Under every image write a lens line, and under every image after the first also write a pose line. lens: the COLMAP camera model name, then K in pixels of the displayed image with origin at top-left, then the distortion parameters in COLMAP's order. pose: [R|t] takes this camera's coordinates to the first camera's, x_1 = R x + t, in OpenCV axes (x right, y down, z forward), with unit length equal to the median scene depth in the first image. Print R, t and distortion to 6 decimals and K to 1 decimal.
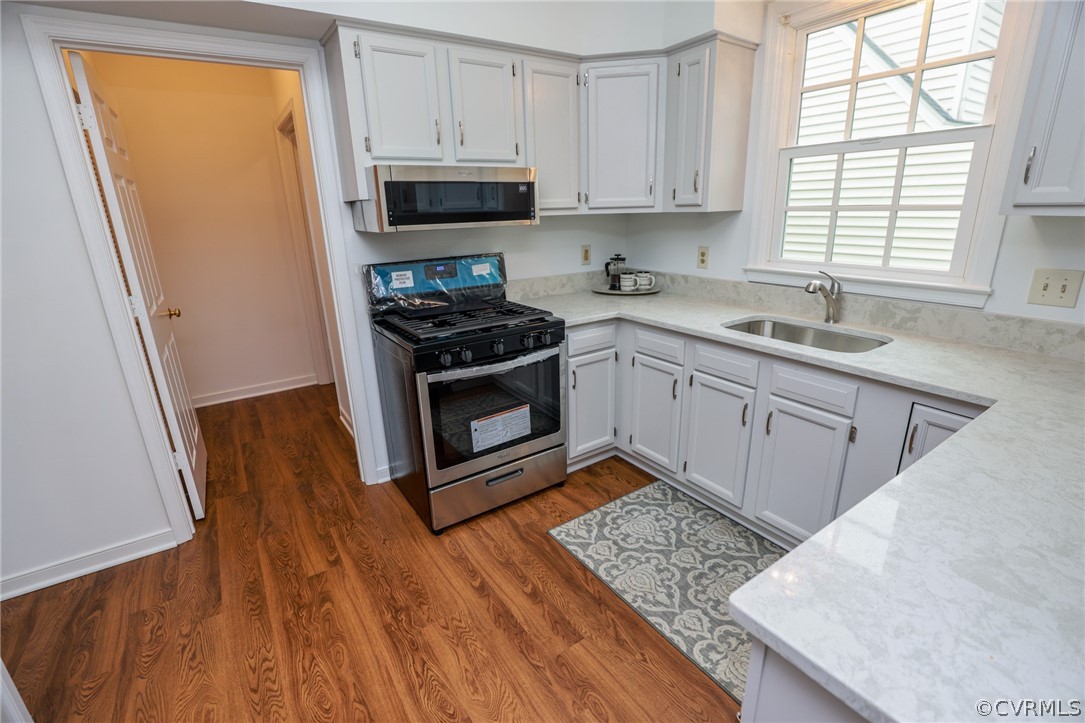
lens RADIAL K [[494.4, 0, 545.6], [0, 494.4, 362.5], [0, 0, 1]] dist [-0.030329, 0.002568]
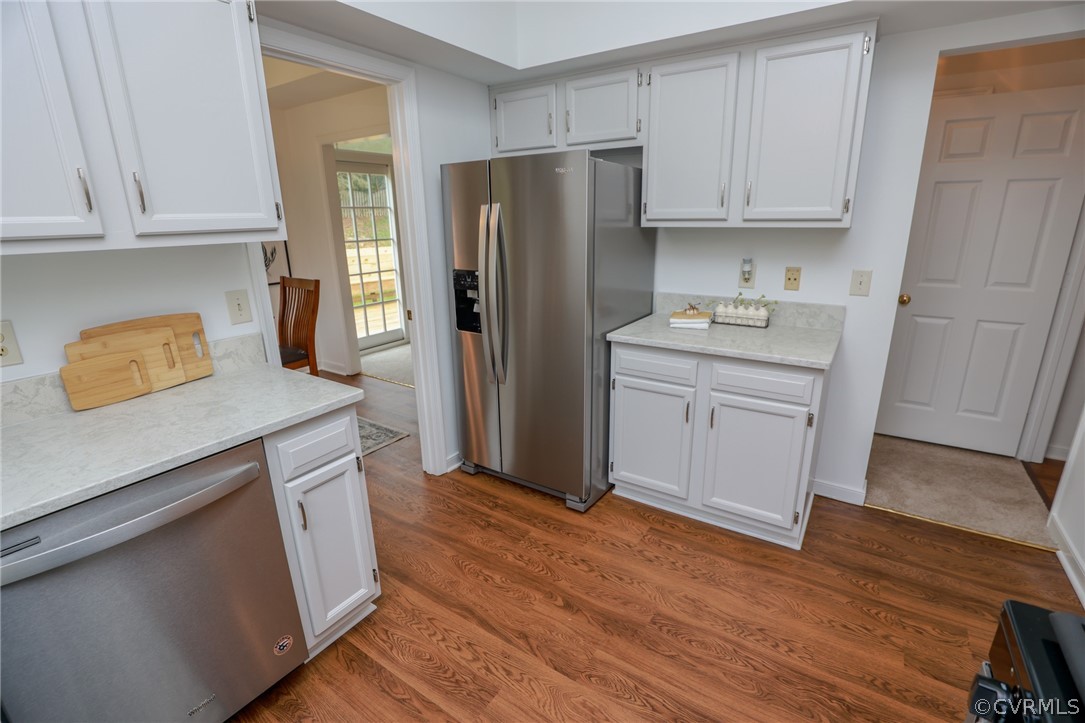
lens RADIAL K [[494.4, 0, 548.8], [0, 494.4, 361.5], [0, 0, 1]] dist [-0.030329, 0.002568]
pose [[-0.923162, 0.147625, -0.354935, 0.115777], [-0.077168, 0.833358, 0.547320, -0.296665], [0.376586, 0.532655, -0.757932, 0.928502]]
